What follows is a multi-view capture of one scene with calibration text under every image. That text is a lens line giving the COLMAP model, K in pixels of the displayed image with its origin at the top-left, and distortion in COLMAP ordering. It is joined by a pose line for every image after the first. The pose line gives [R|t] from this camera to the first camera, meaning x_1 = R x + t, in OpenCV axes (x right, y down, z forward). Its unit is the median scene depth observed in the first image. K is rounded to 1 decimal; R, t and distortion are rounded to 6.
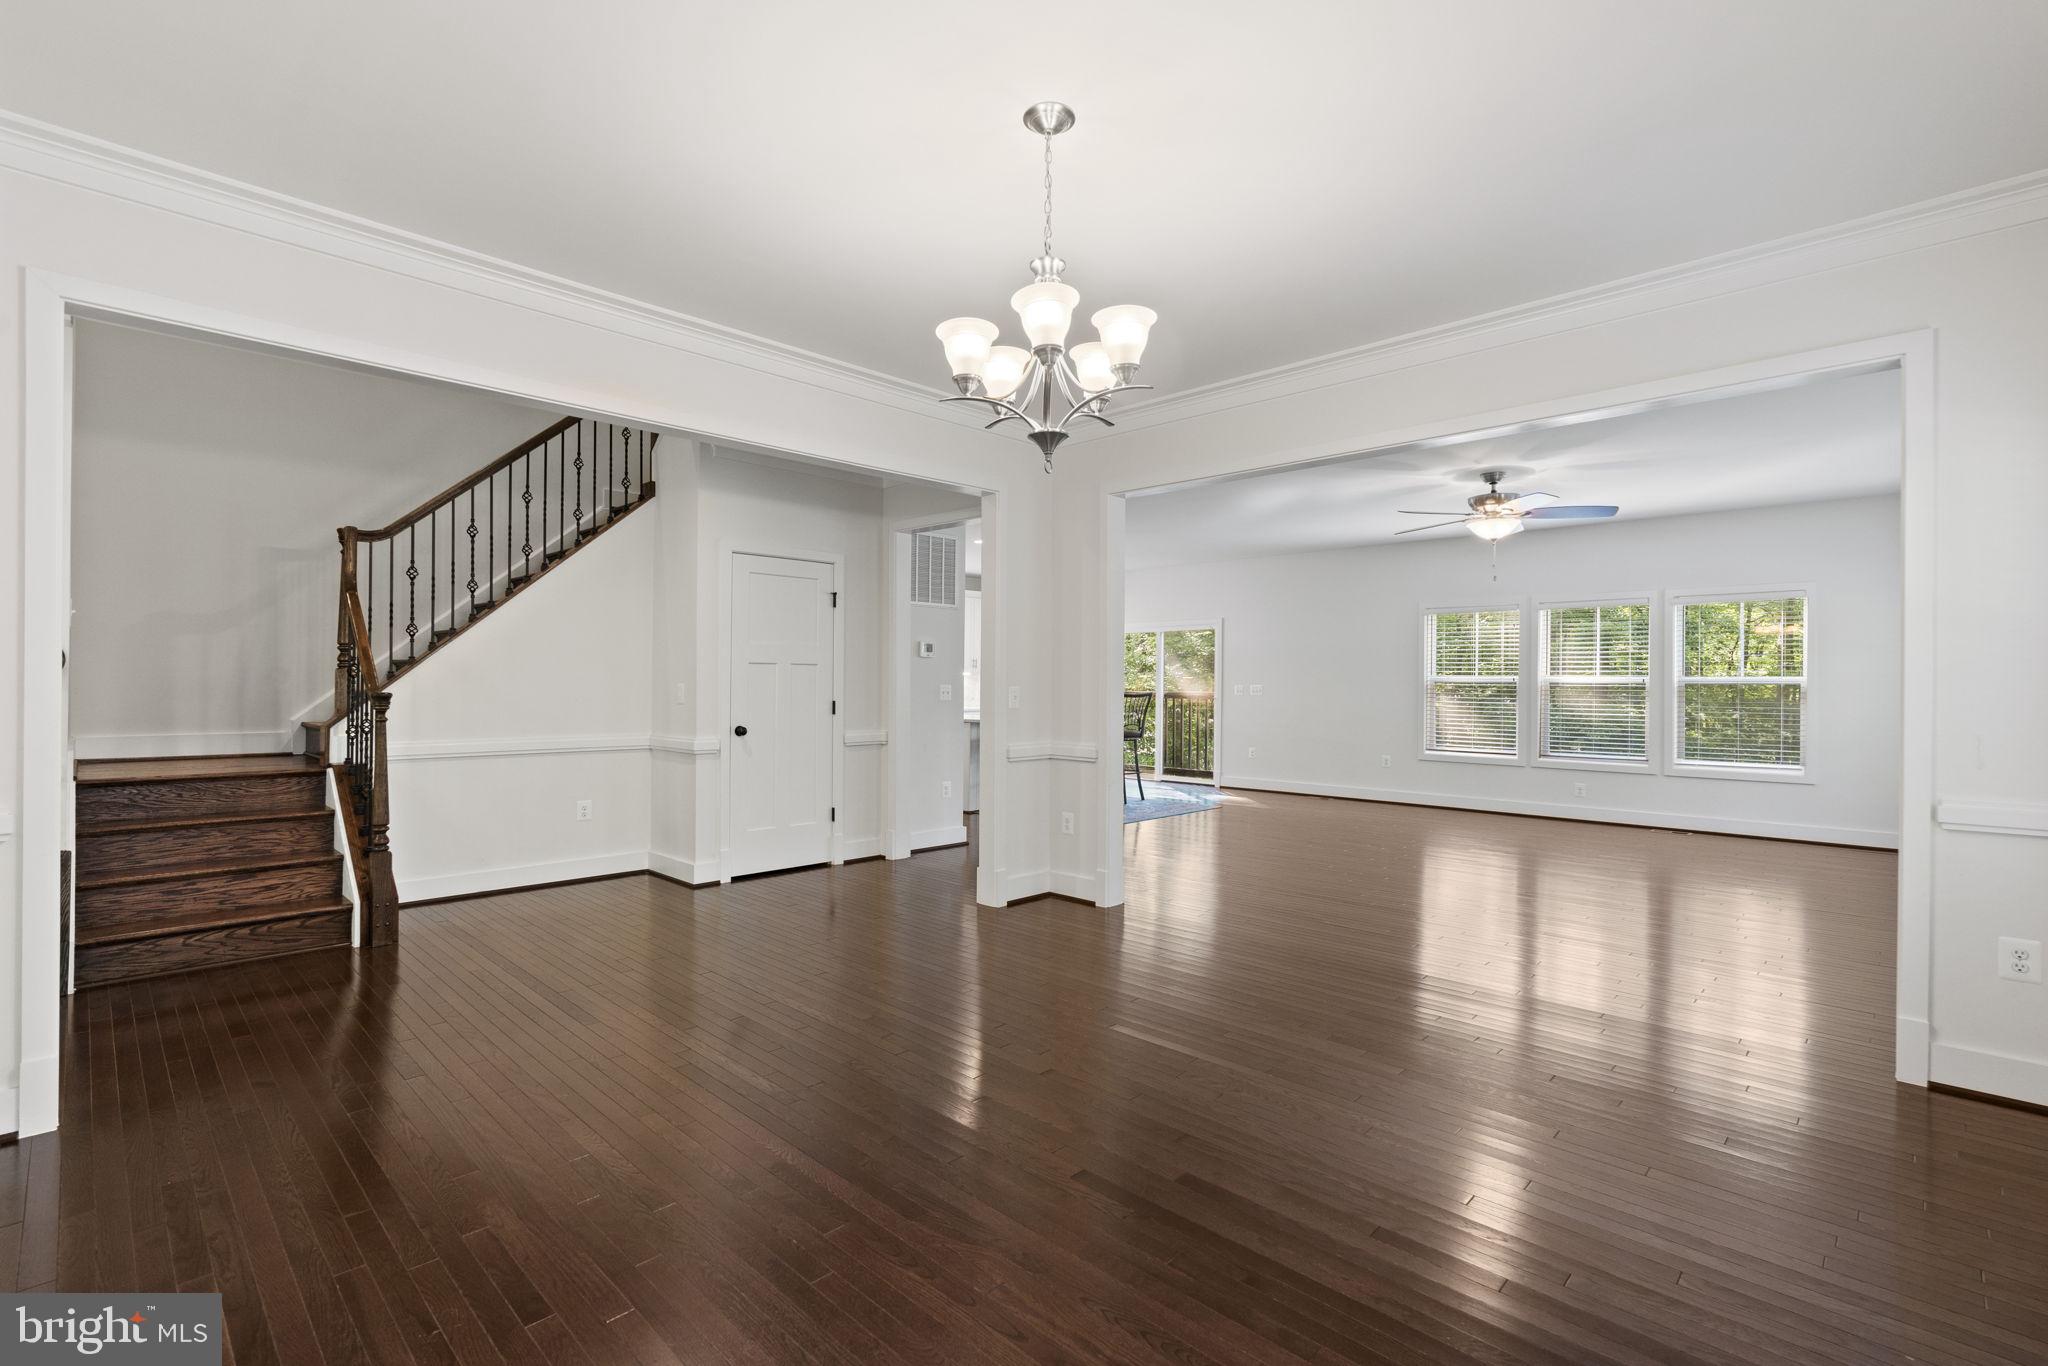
lens RADIAL K [[936.4, 0, 1026.5], [0, 936.4, 693.2], [0, 0, 1]] dist [0.002004, 0.000052]
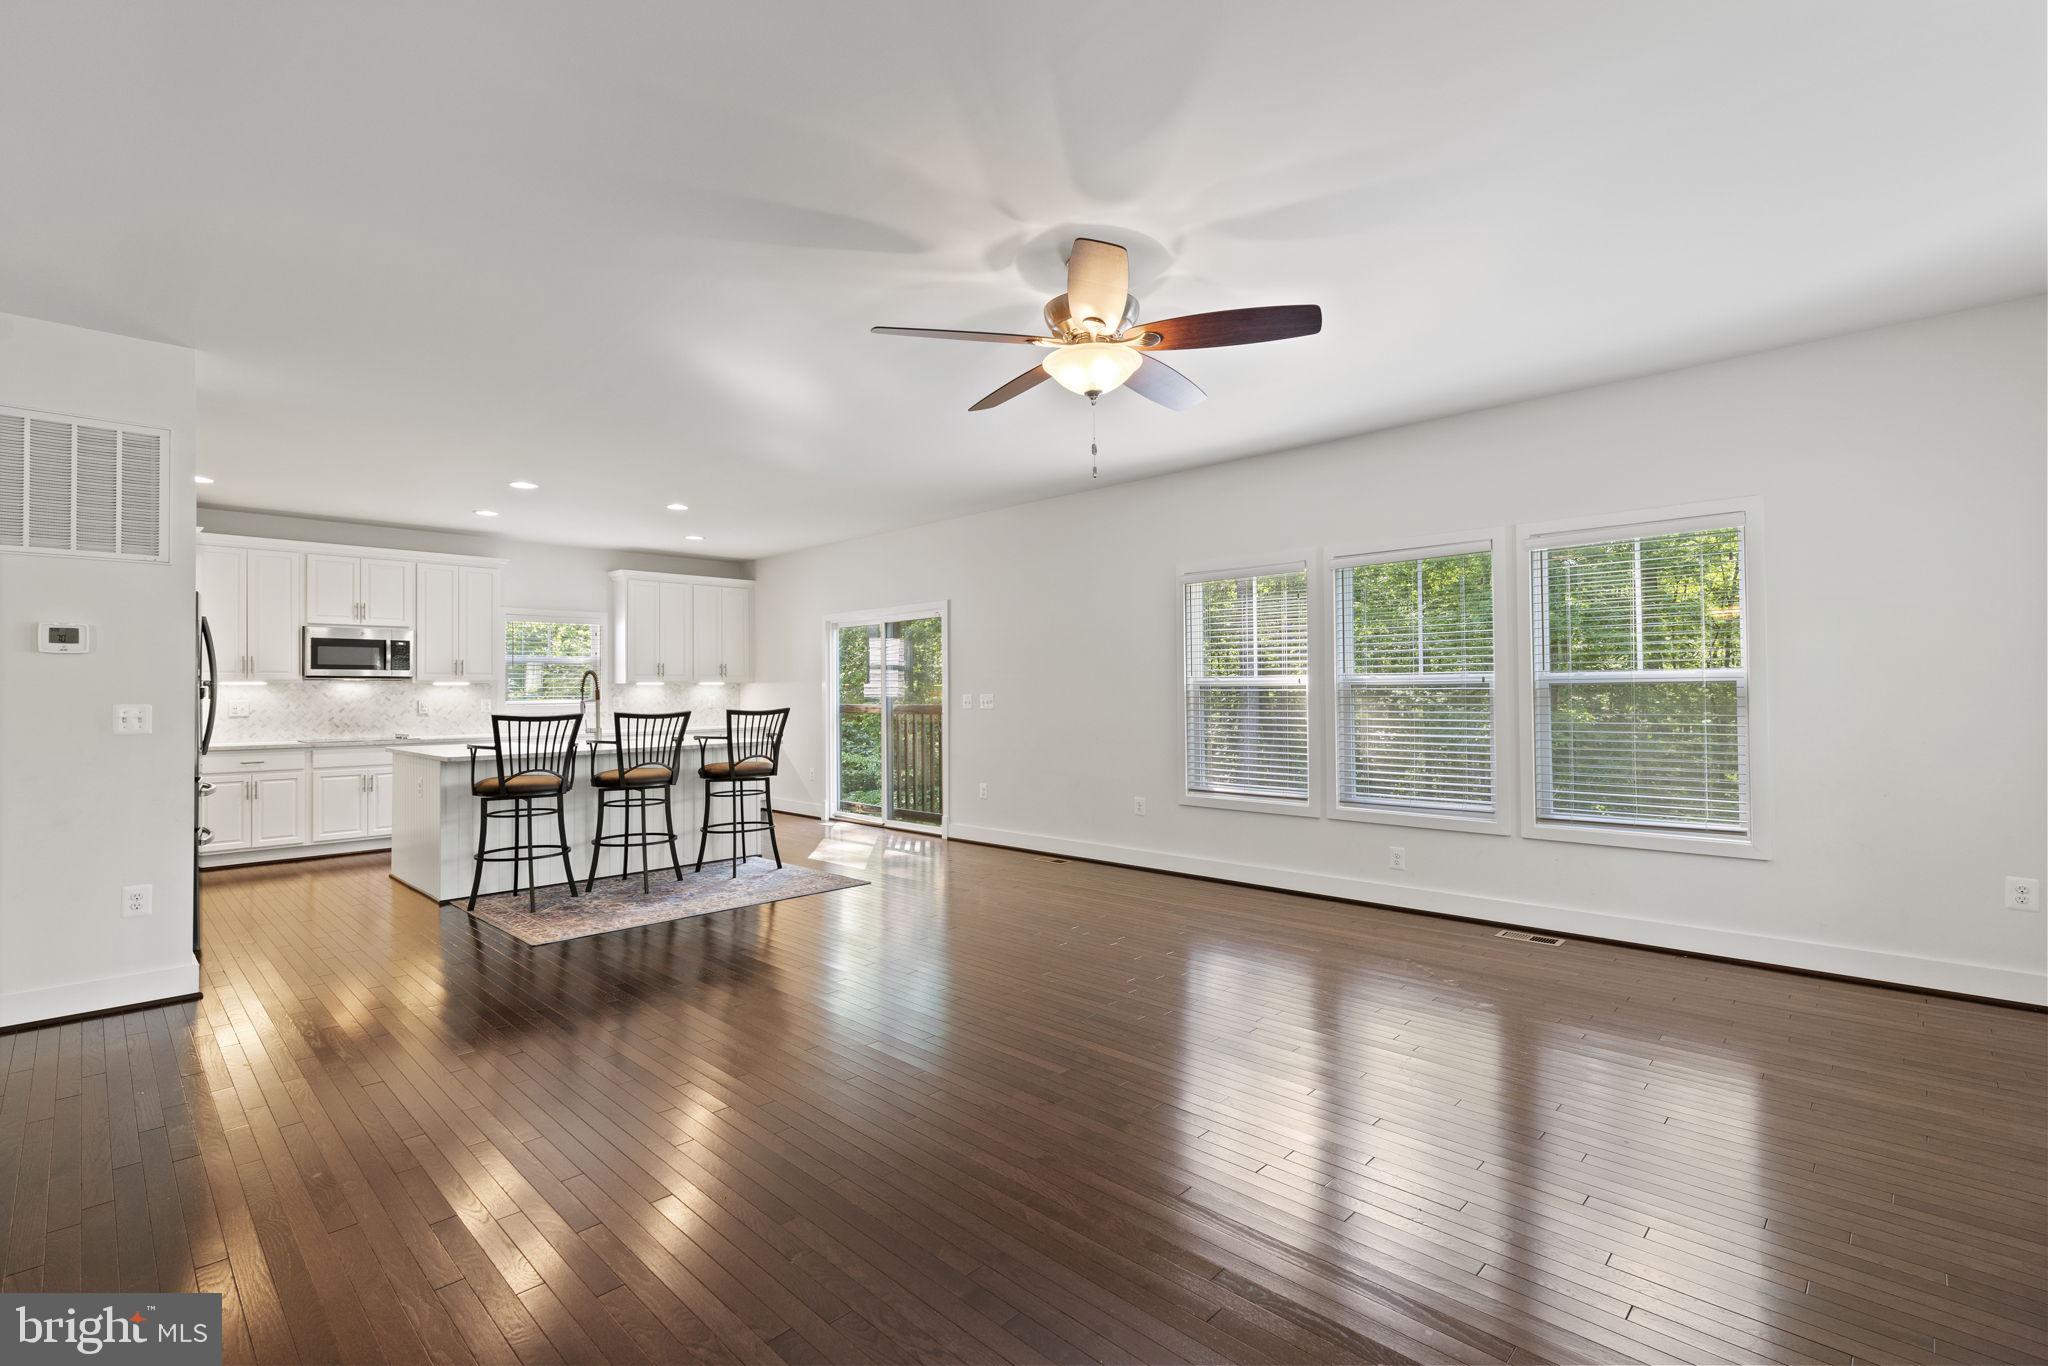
lens RADIAL K [[936.4, 0, 1020.4], [0, 936.4, 675.1], [0, 0, 1]] dist [0.002004, 0.000052]
pose [[0.999899, -0.013669, -0.003908, 0.362653], [0.013559, 0.999546, -0.026900, -0.003643], [0.004273, 0.026844, 0.999631, 0.399459]]
